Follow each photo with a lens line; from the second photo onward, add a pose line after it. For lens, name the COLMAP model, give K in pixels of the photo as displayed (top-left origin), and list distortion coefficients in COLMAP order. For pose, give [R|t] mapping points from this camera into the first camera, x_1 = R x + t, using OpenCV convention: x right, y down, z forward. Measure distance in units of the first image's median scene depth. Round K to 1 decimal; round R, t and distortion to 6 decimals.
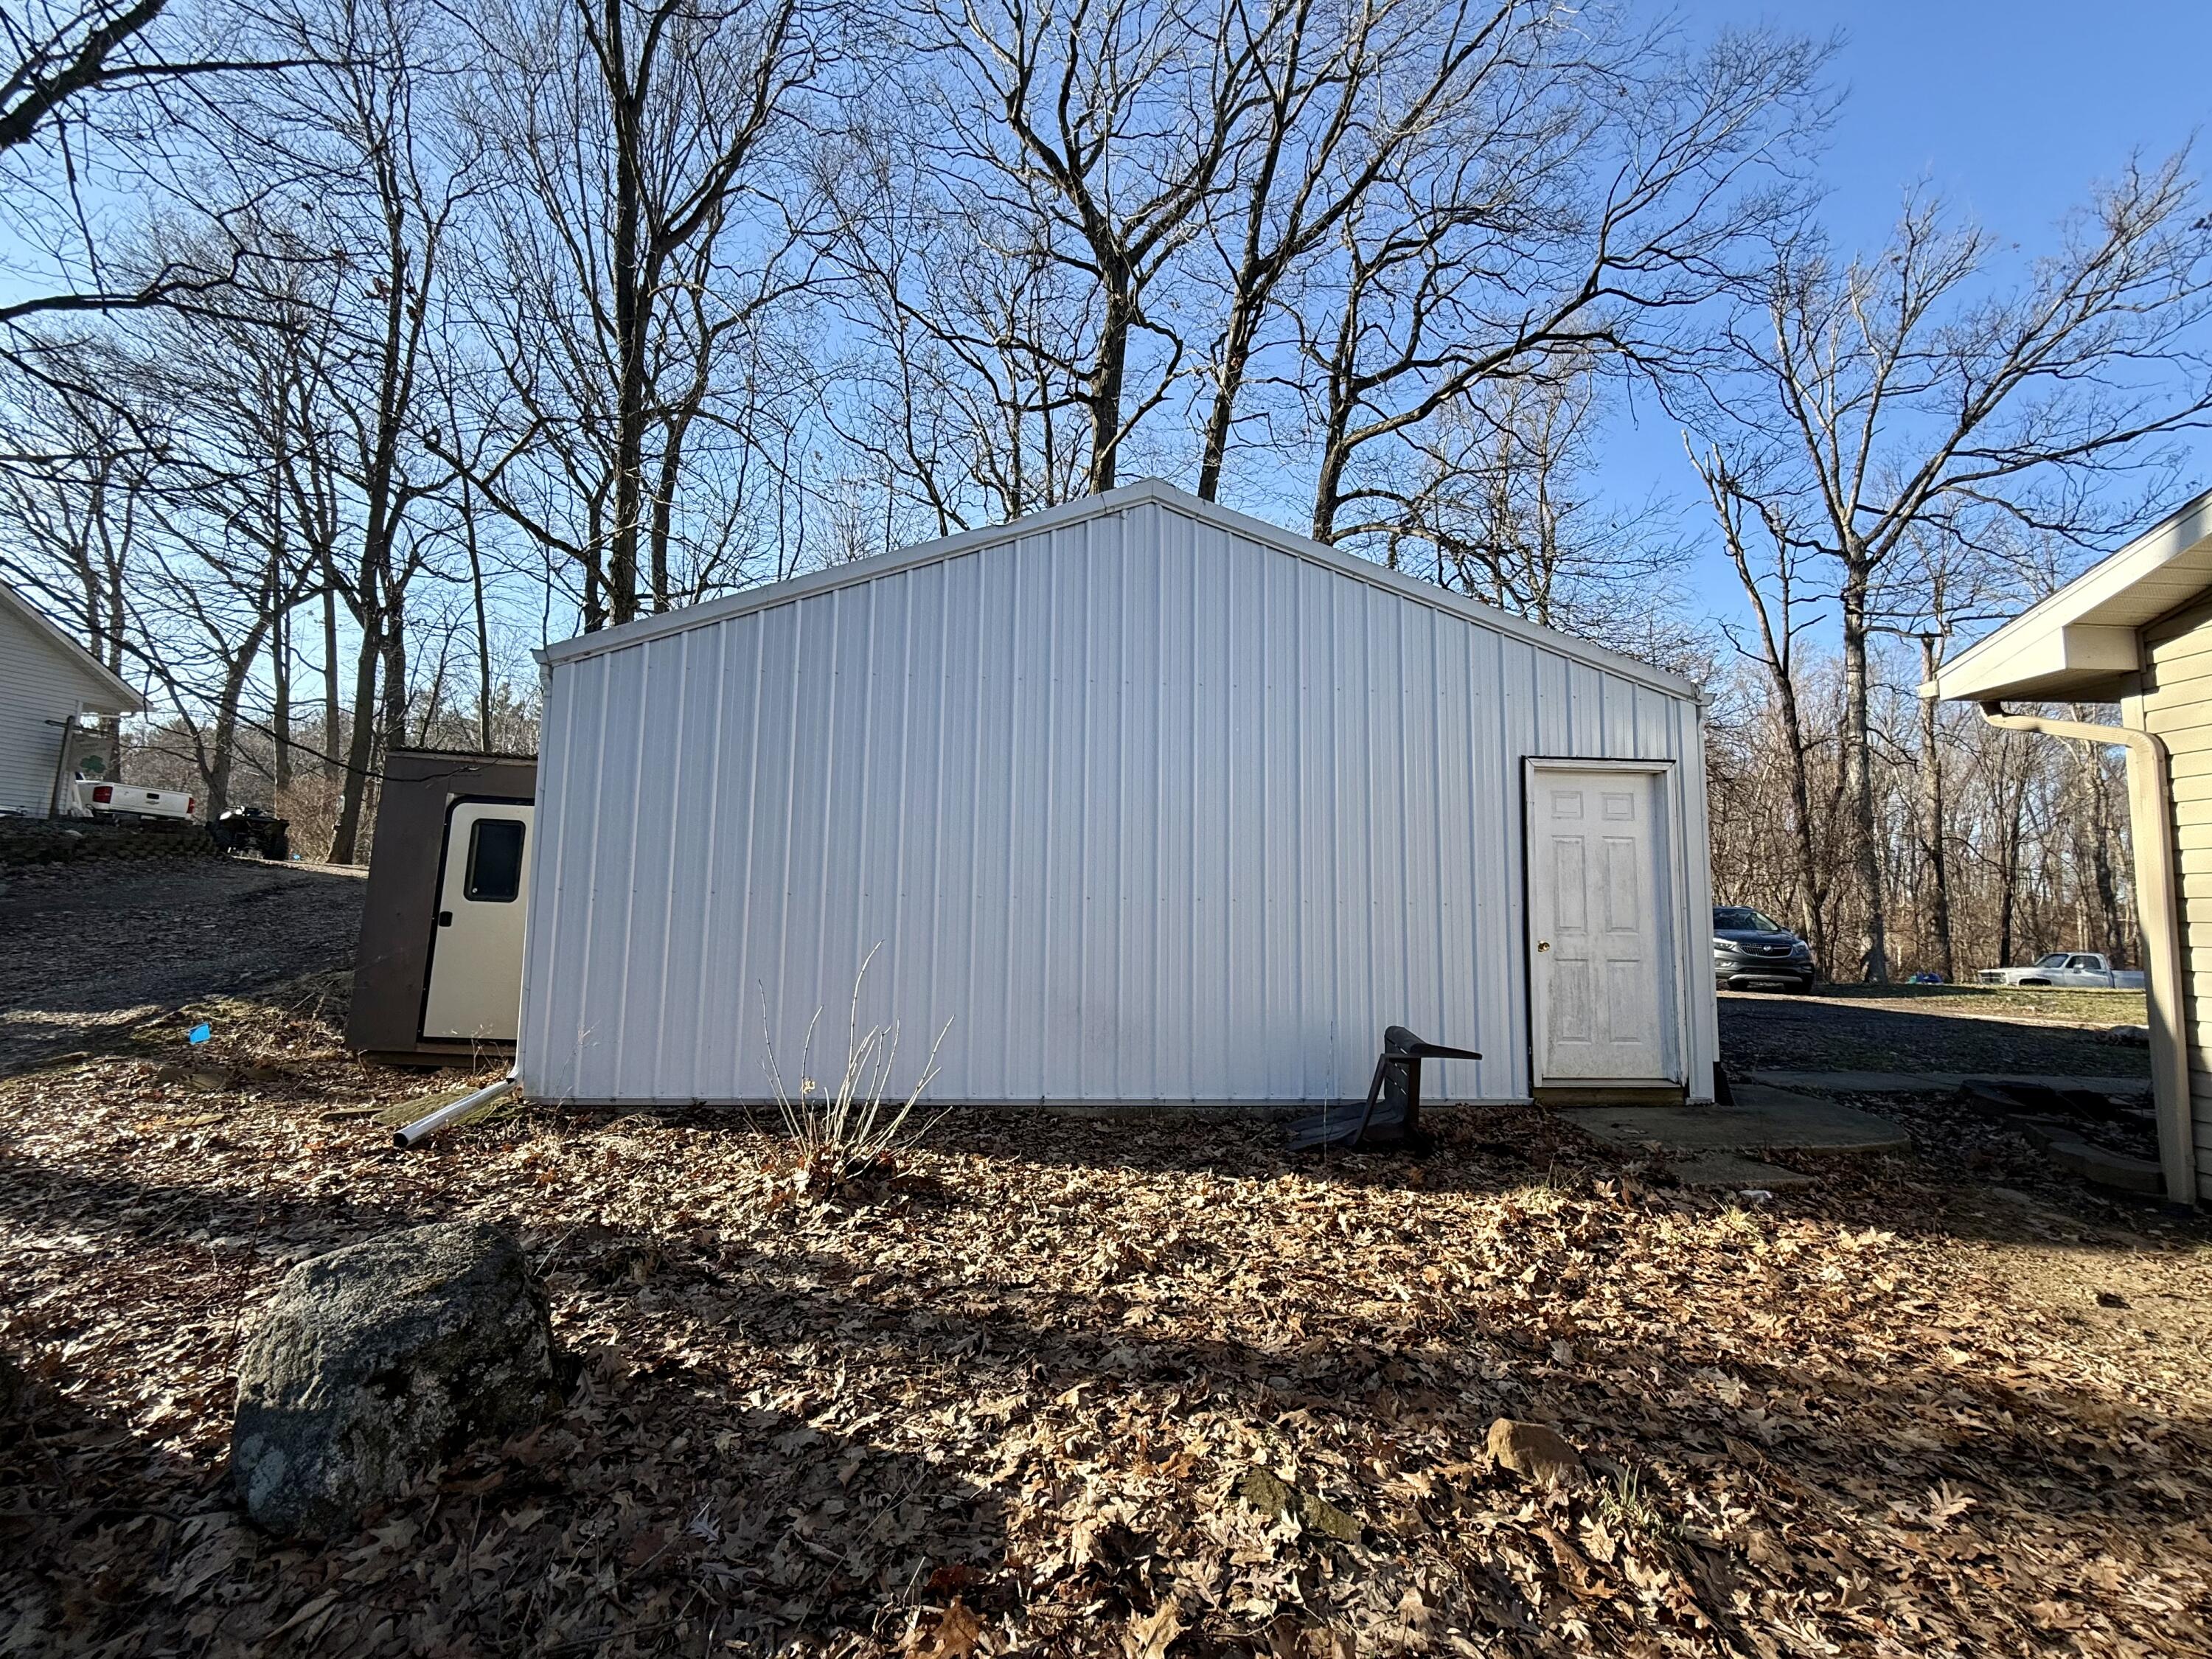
lens RADIAL K [[880.8, 0, 1099.2], [0, 880.8, 832.5], [0, 0, 1]] dist [0.003457, -0.000582]
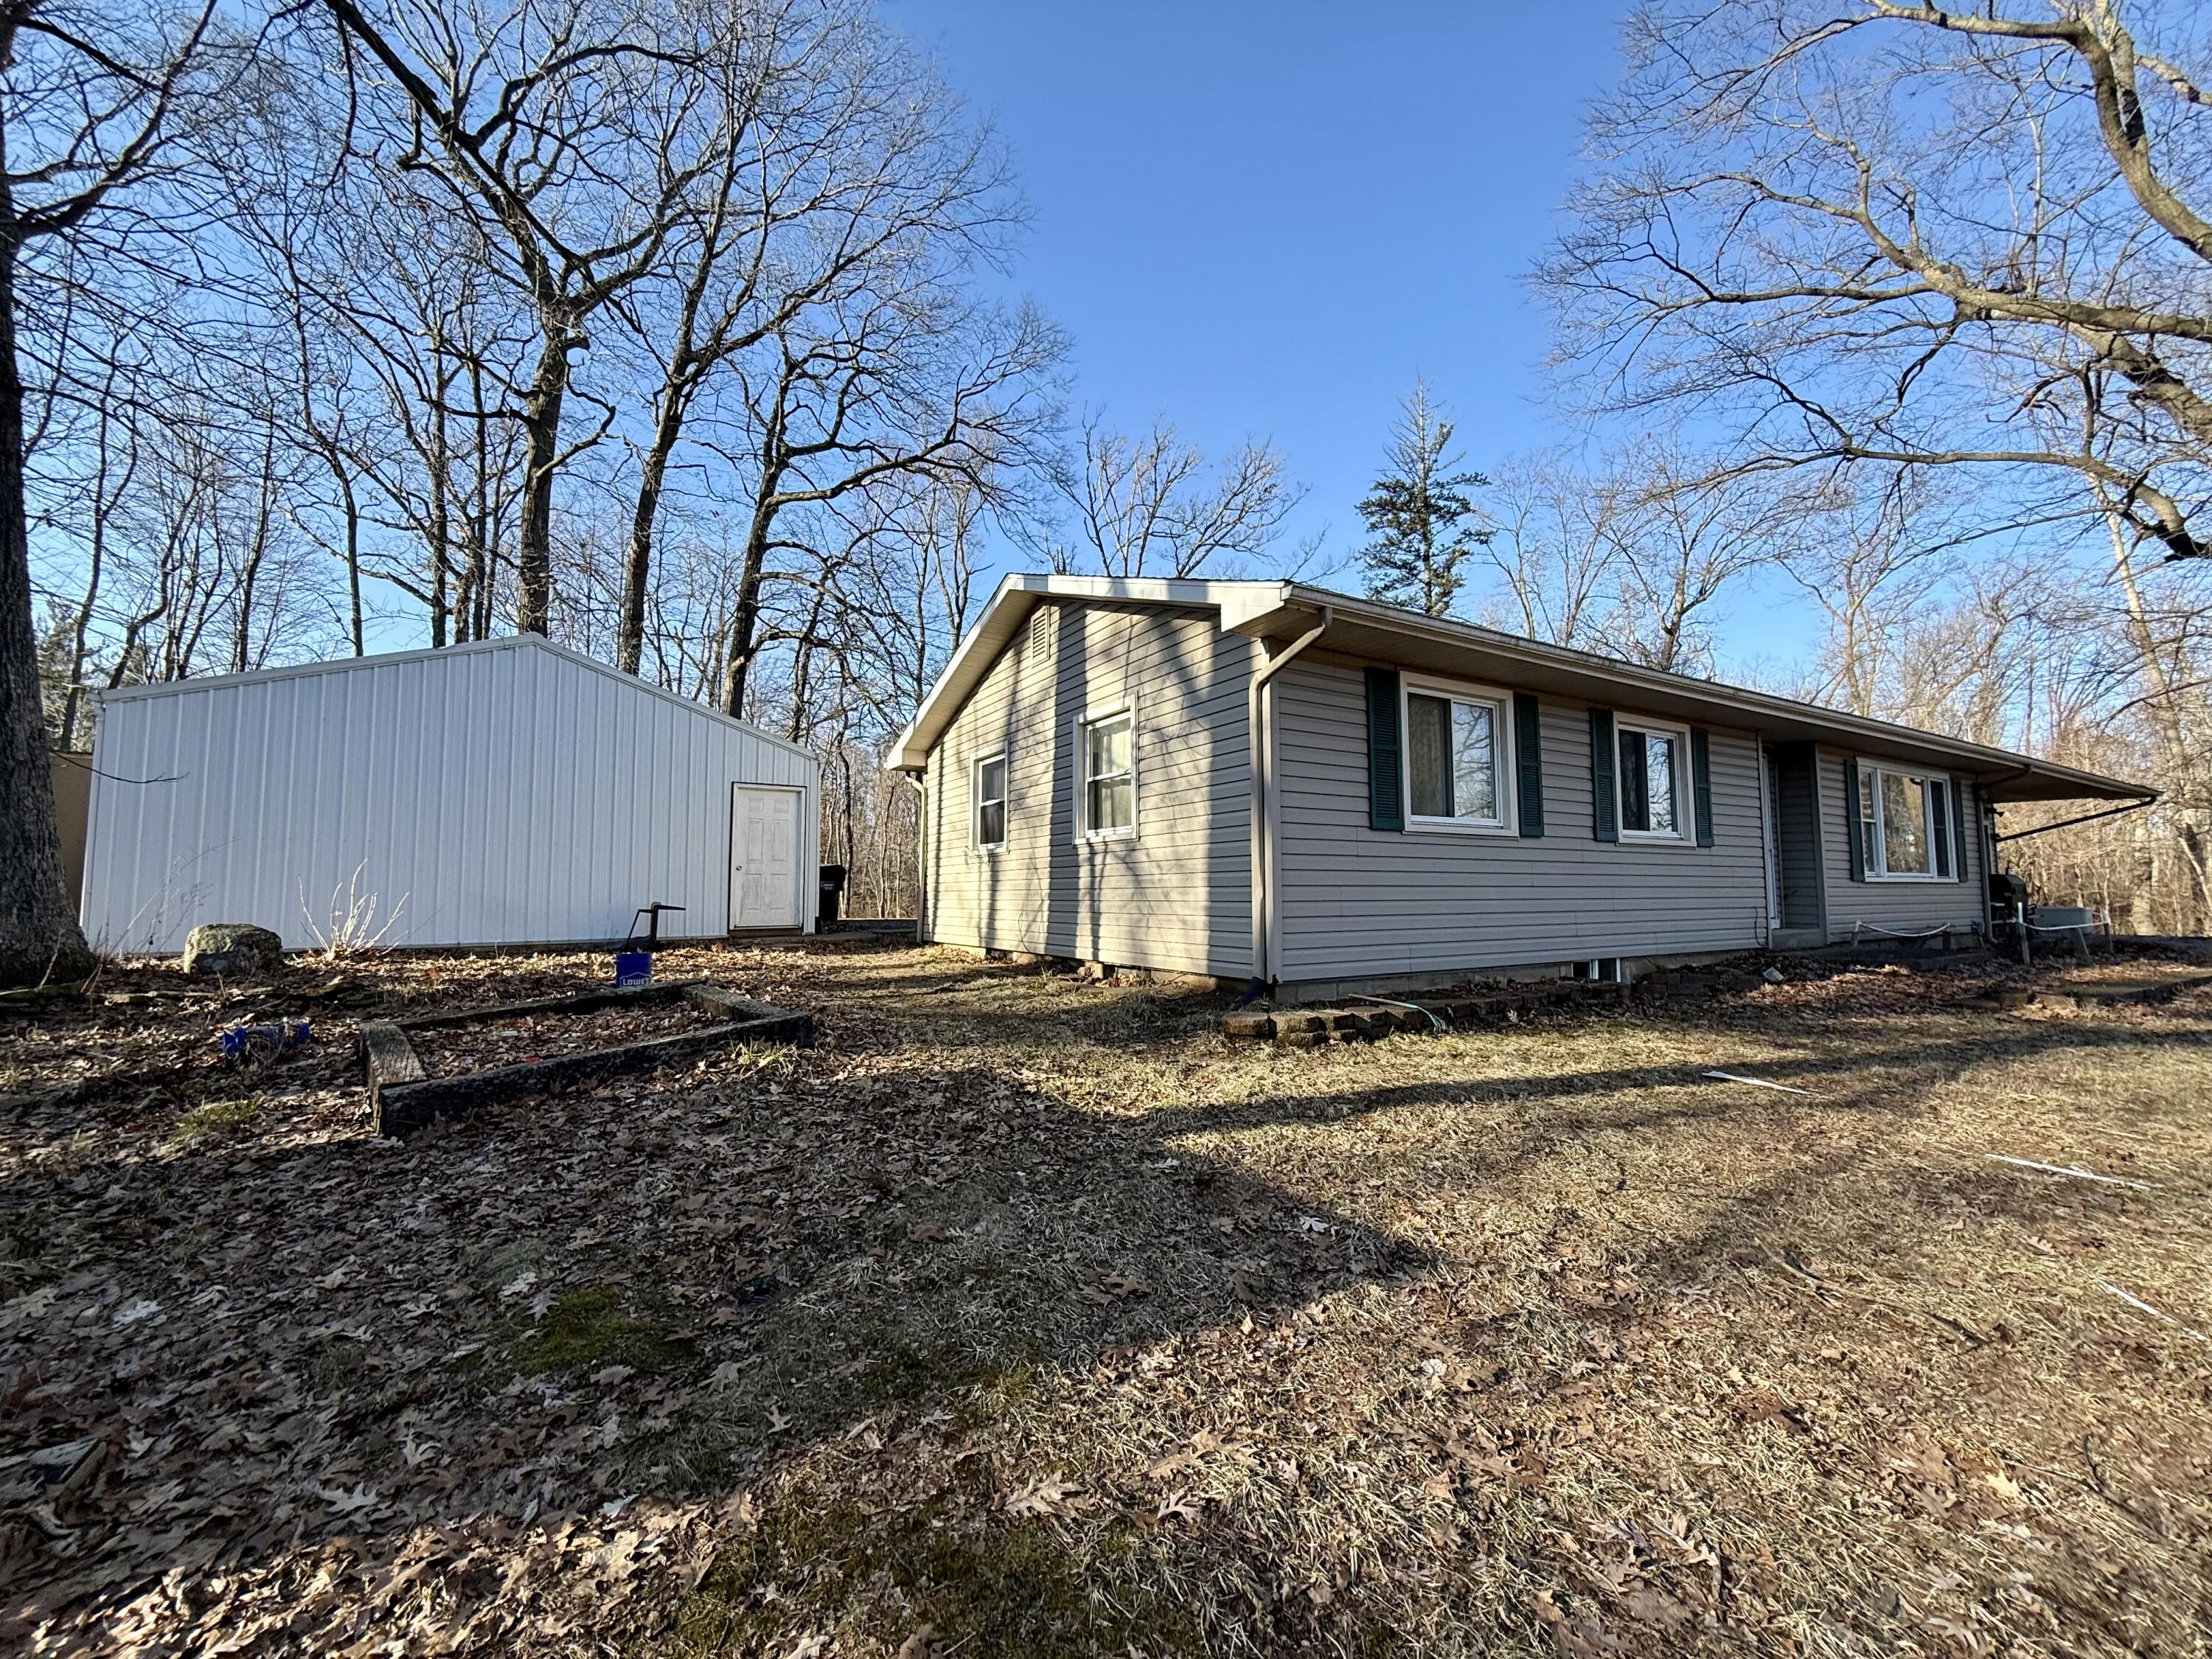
lens RADIAL K [[880.8, 0, 1105.5], [0, 880.8, 831.0], [0, 0, 1]] dist [0.003457, -0.000582]
pose [[0.844688, 0.019089, 0.534919, 0.020621], [-0.028571, 0.999547, 0.009448, -0.003210], [-0.534497, -0.023264, 0.844850, -0.337437]]
